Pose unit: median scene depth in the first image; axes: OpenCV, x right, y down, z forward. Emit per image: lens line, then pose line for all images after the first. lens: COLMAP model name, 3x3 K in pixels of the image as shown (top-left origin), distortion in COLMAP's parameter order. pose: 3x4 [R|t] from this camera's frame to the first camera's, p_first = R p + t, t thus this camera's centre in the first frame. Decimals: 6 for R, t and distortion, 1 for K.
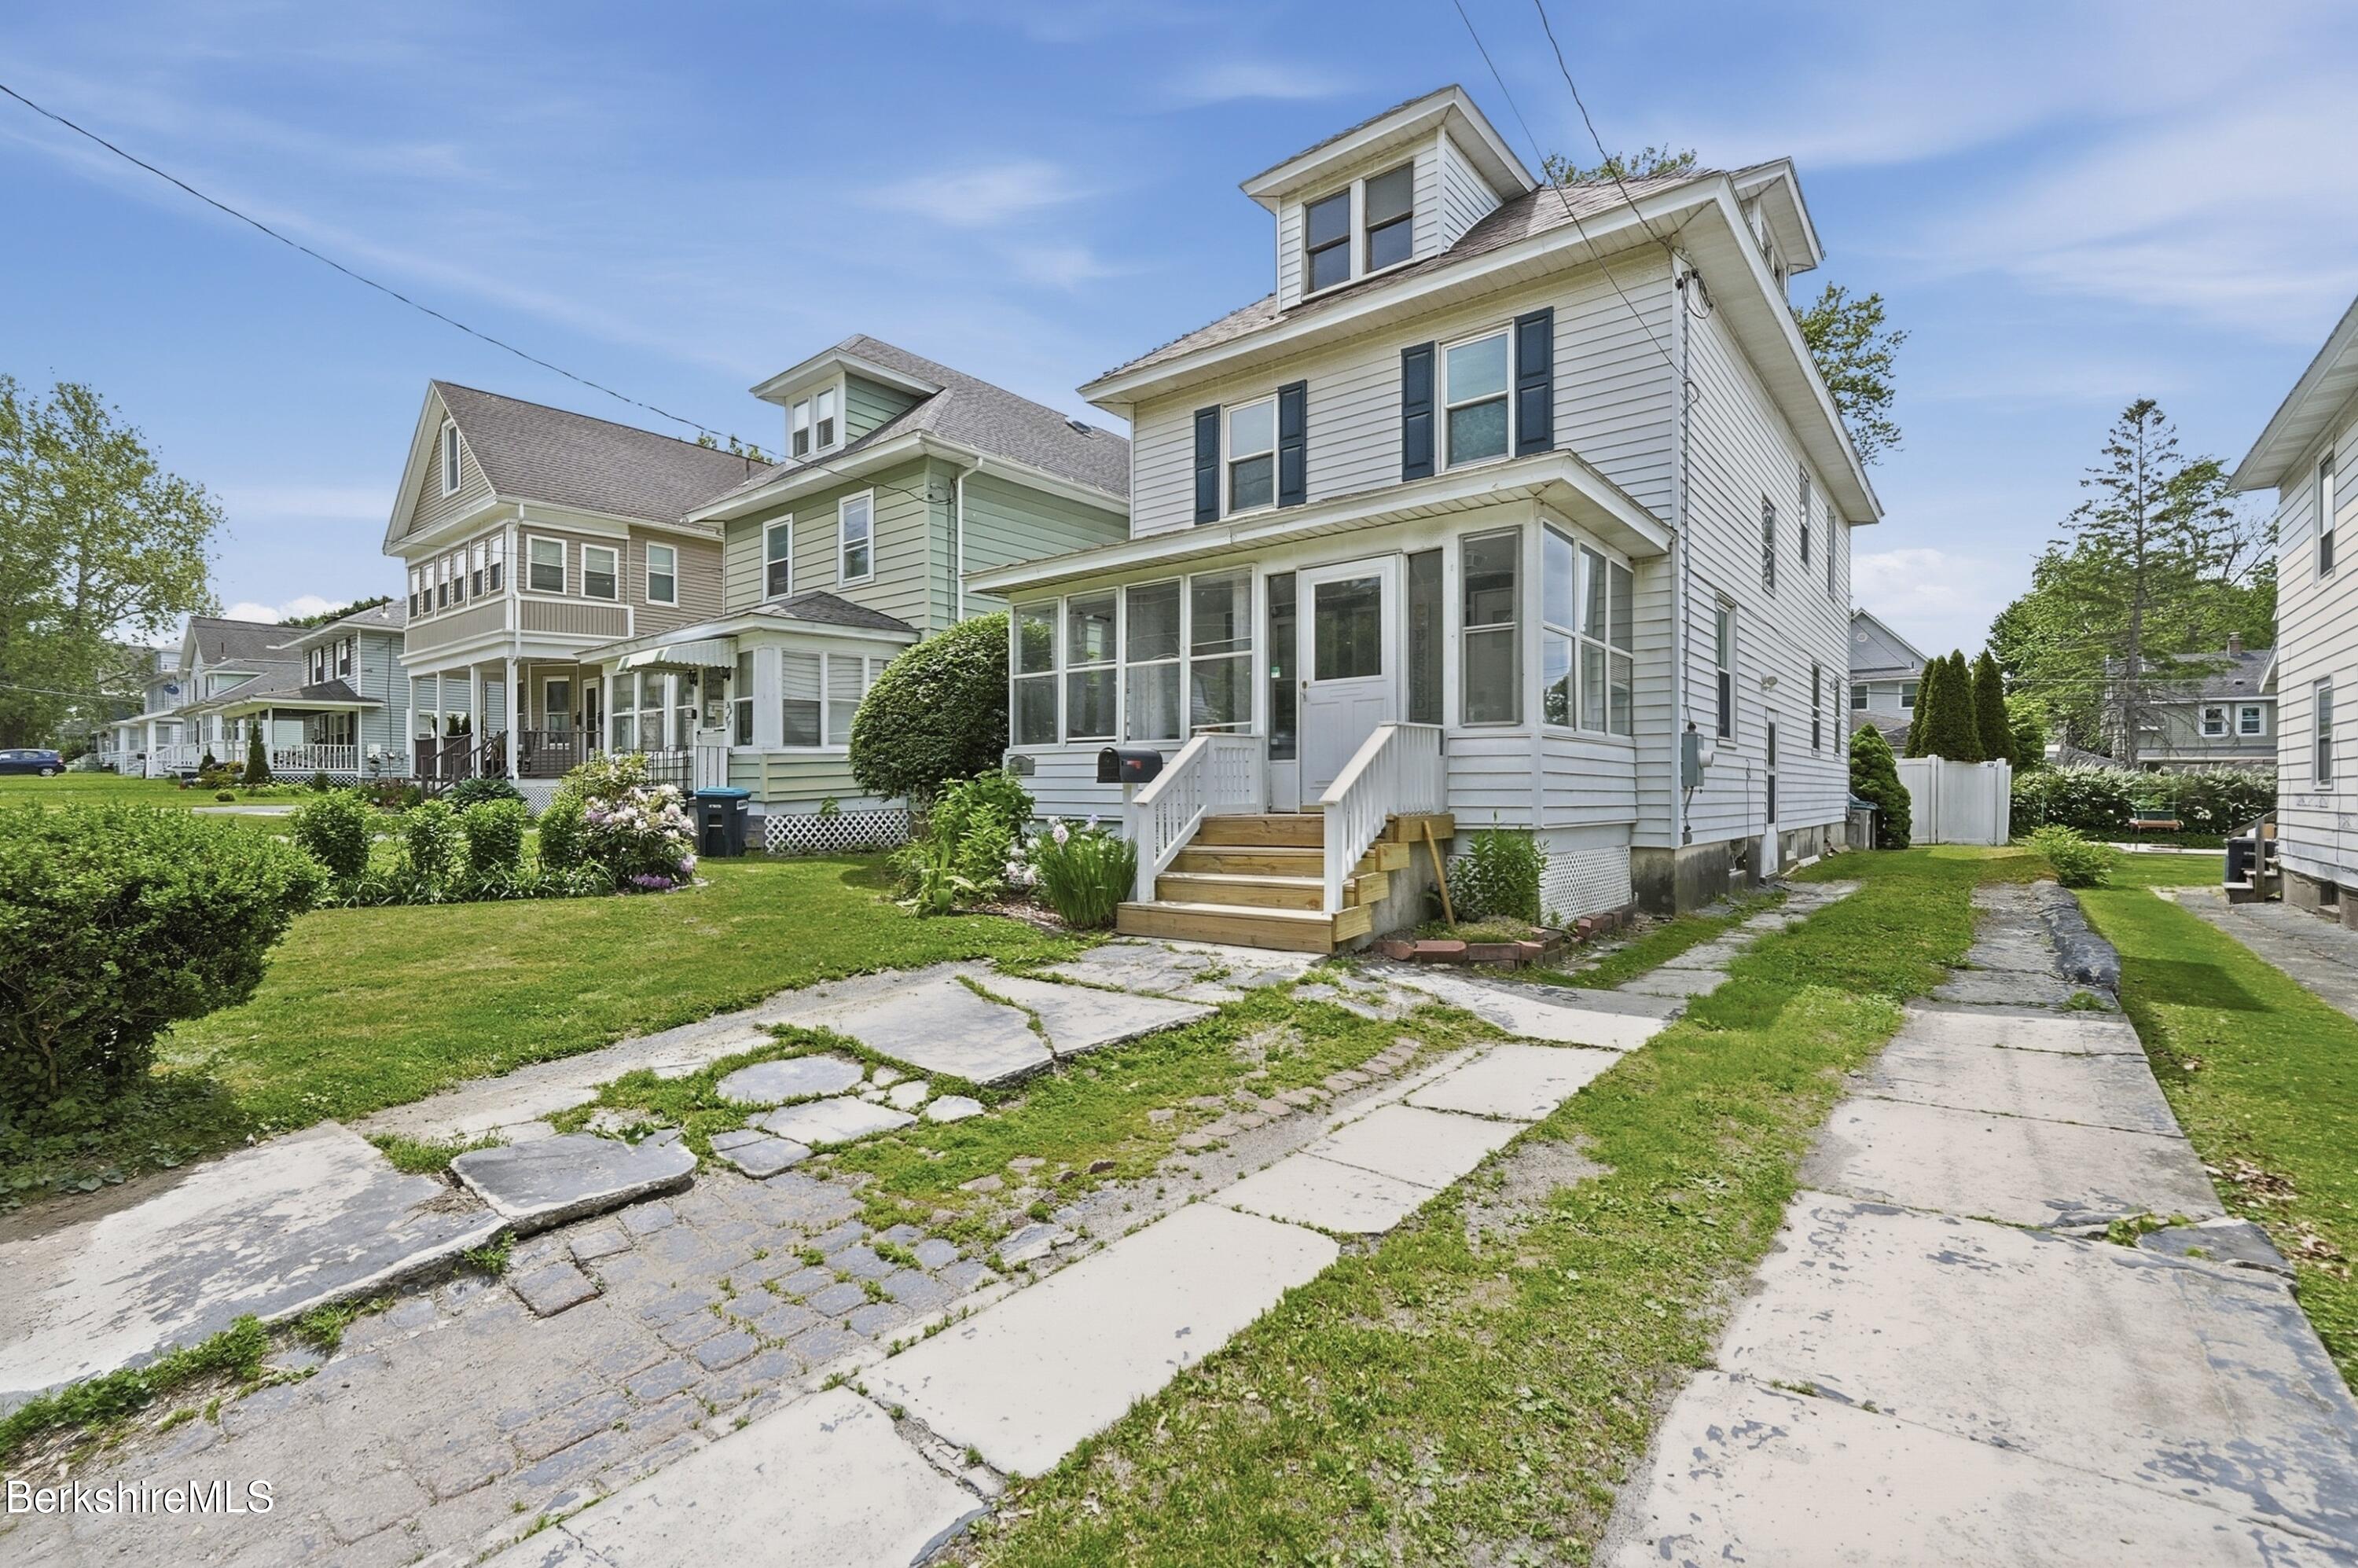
lens RADIAL K [[1028.2, 0, 1186.7], [0, 1028.2, 782.6], [0, 0, 1]] dist [-0.003223, -0.000536]
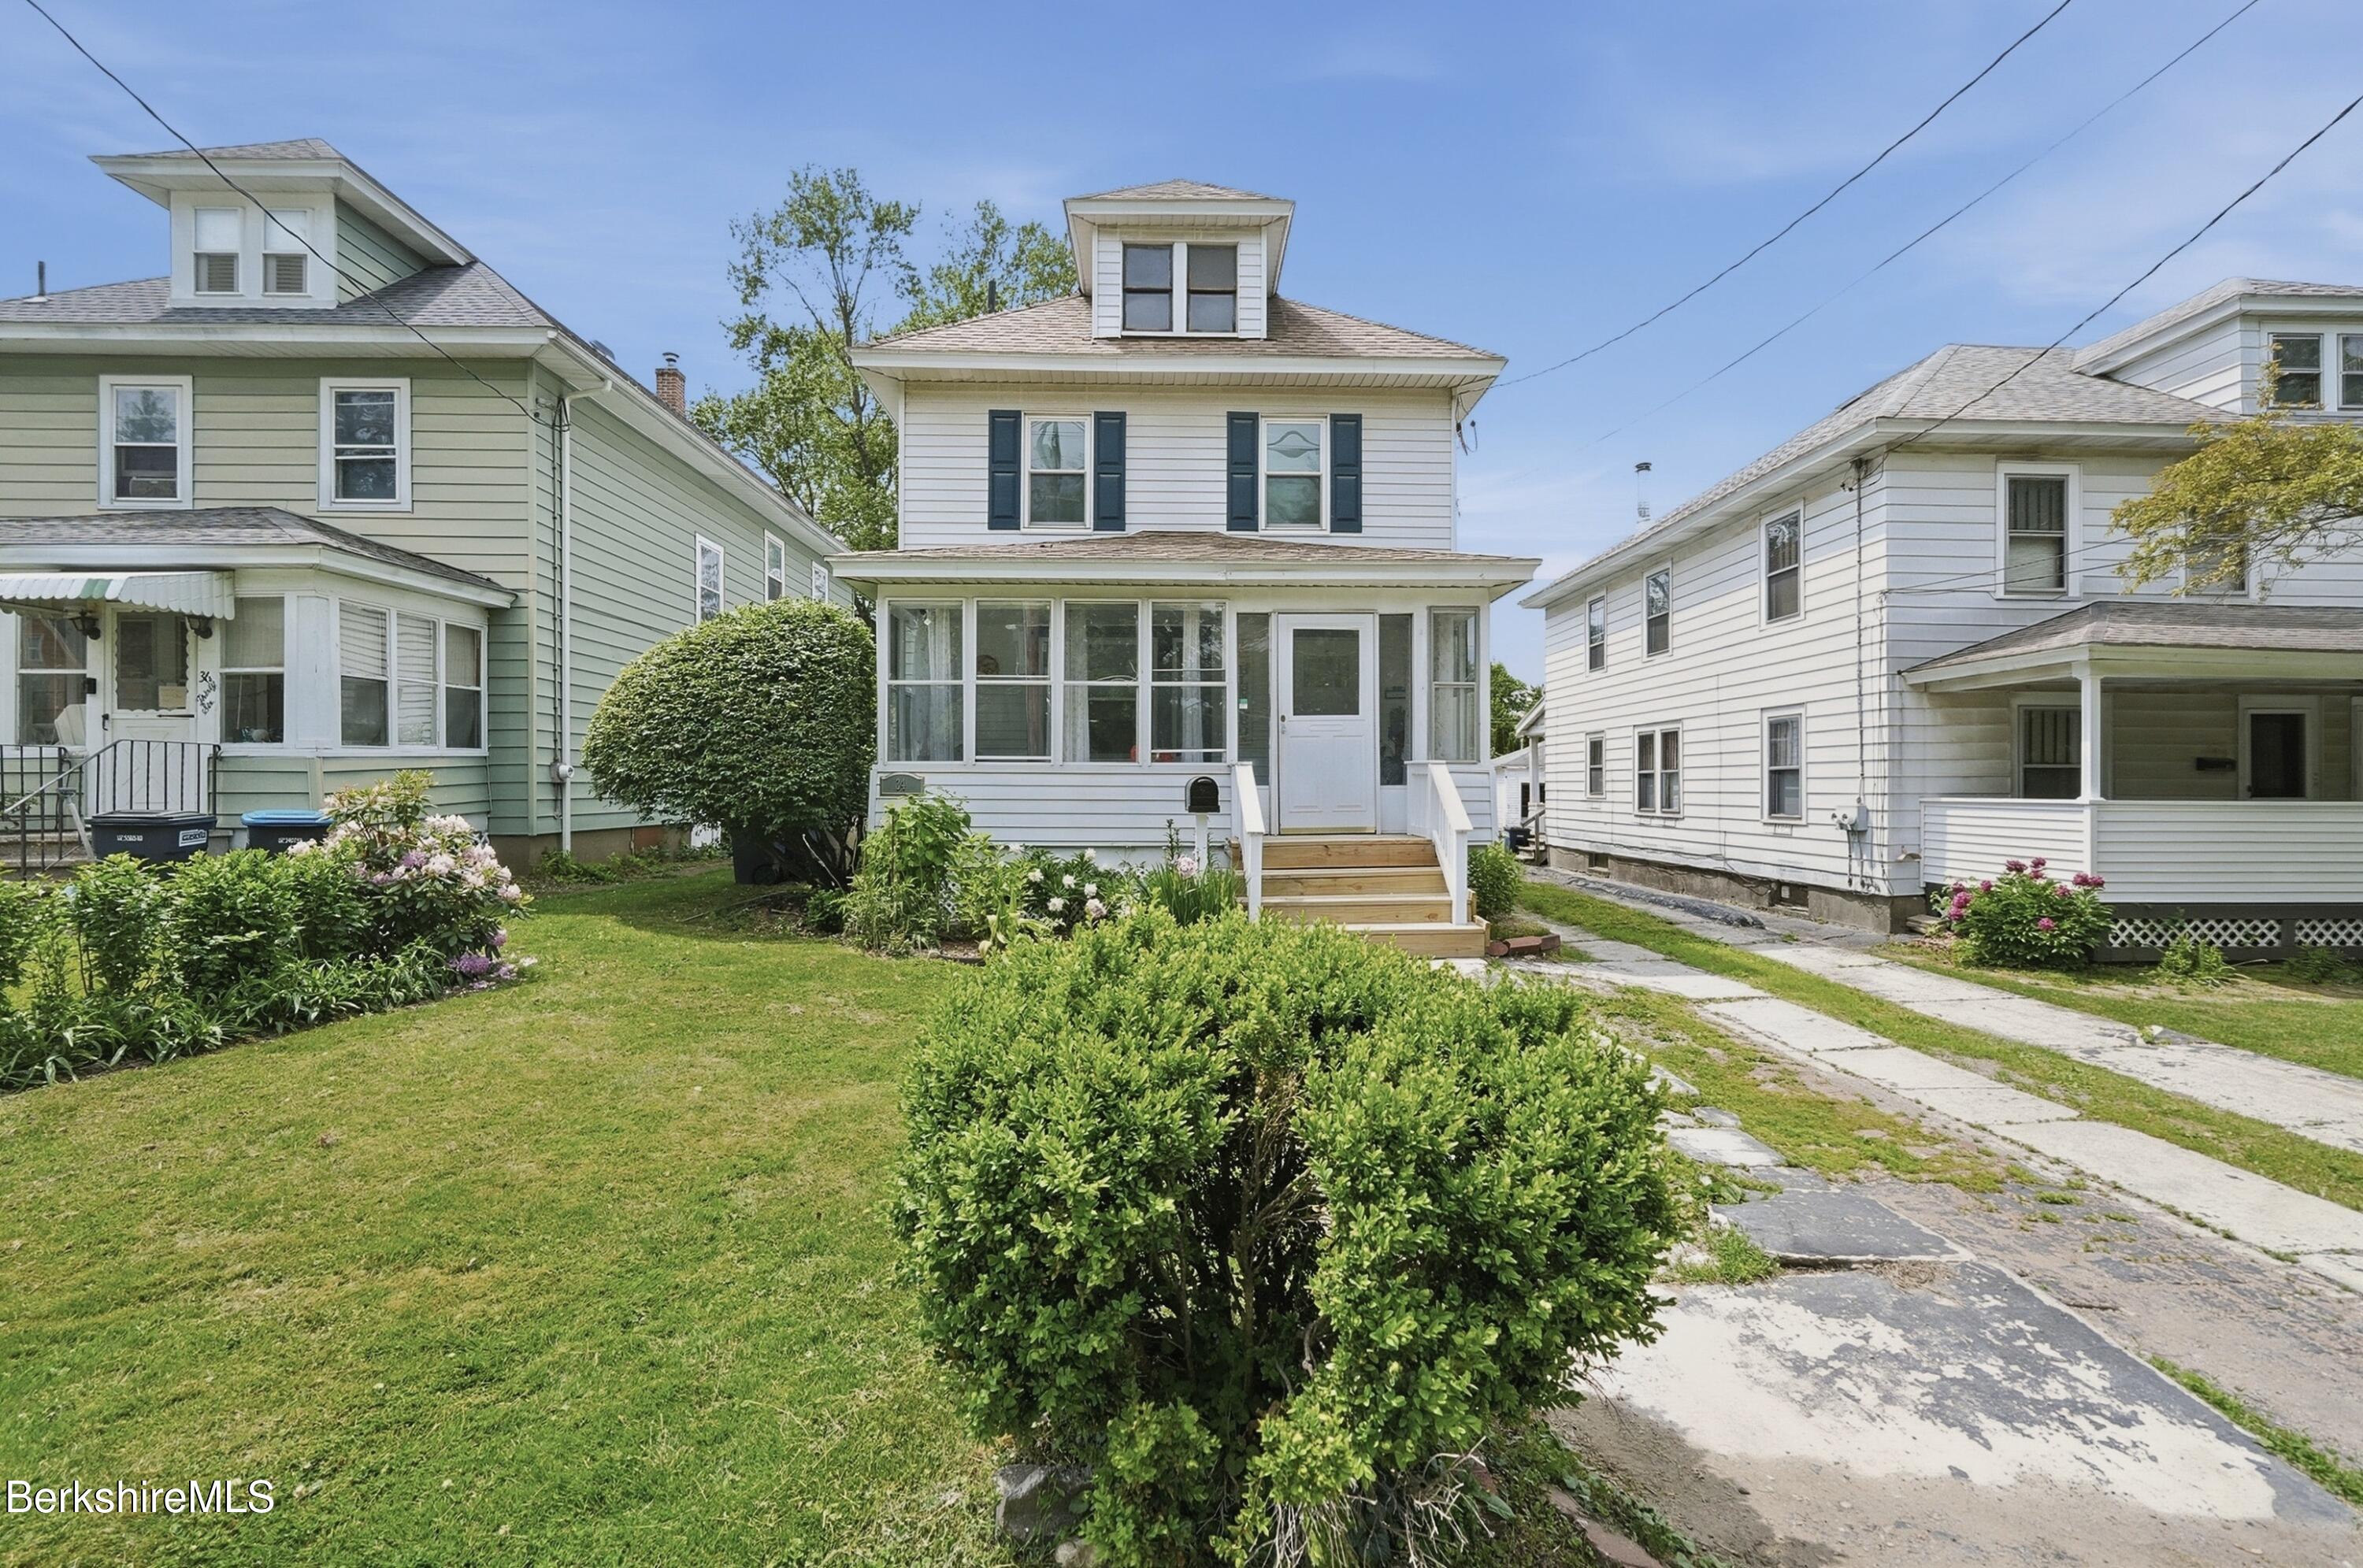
lens RADIAL K [[1013.9, 0, 1186.8], [0, 1013.9, 777.4], [0, 0, 1]] dist [-0.003158, -0.000146]
pose [[0.764588, 0.005793, 0.644494, -0.513411], [-0.007493, 0.999972, -0.000099, -0.023977], [-0.644476, -0.004753, 0.764610, 0.181652]]
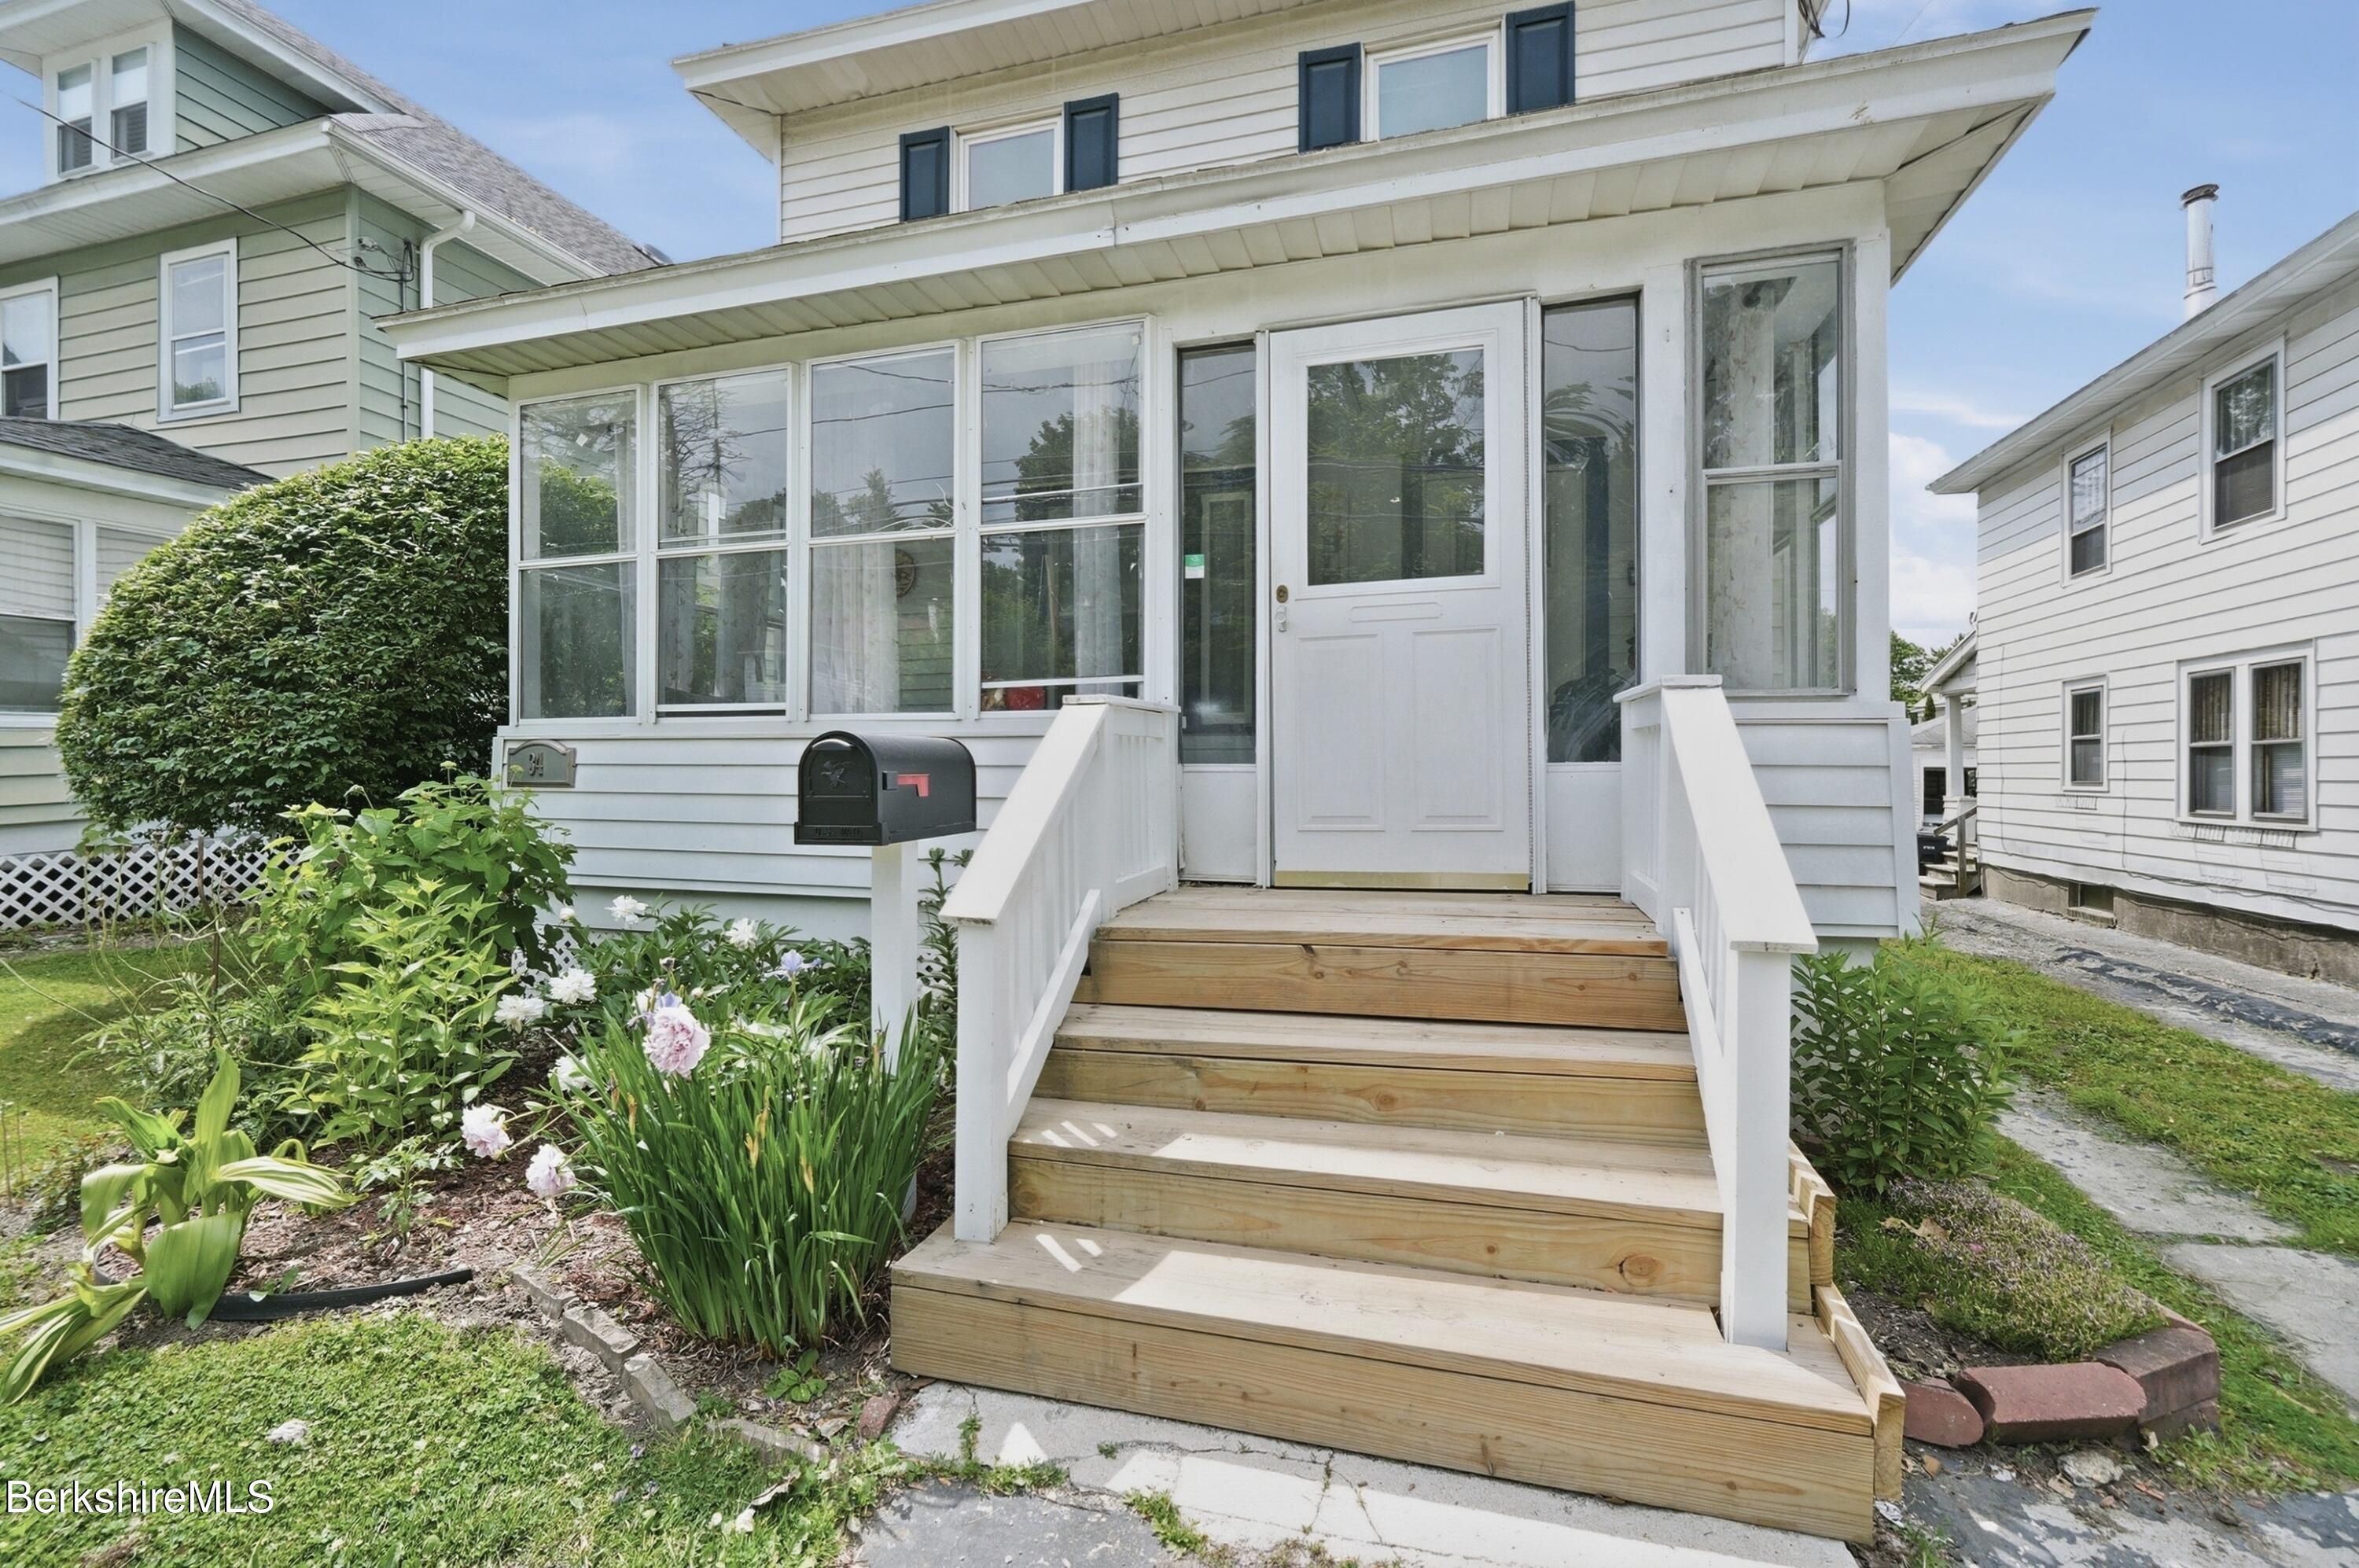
lens RADIAL K [[1015.1, 0, 1176.7], [0, 1015.1, 772.0], [0, 0, 1]] dist [-0.015496, 0.008023]
pose [[0.925828, 0.000418, 0.377945, -0.068990], [-0.003963, 0.999955, 0.008604, -0.017748], [-0.377924, -0.009464, 0.925788, 0.477402]]
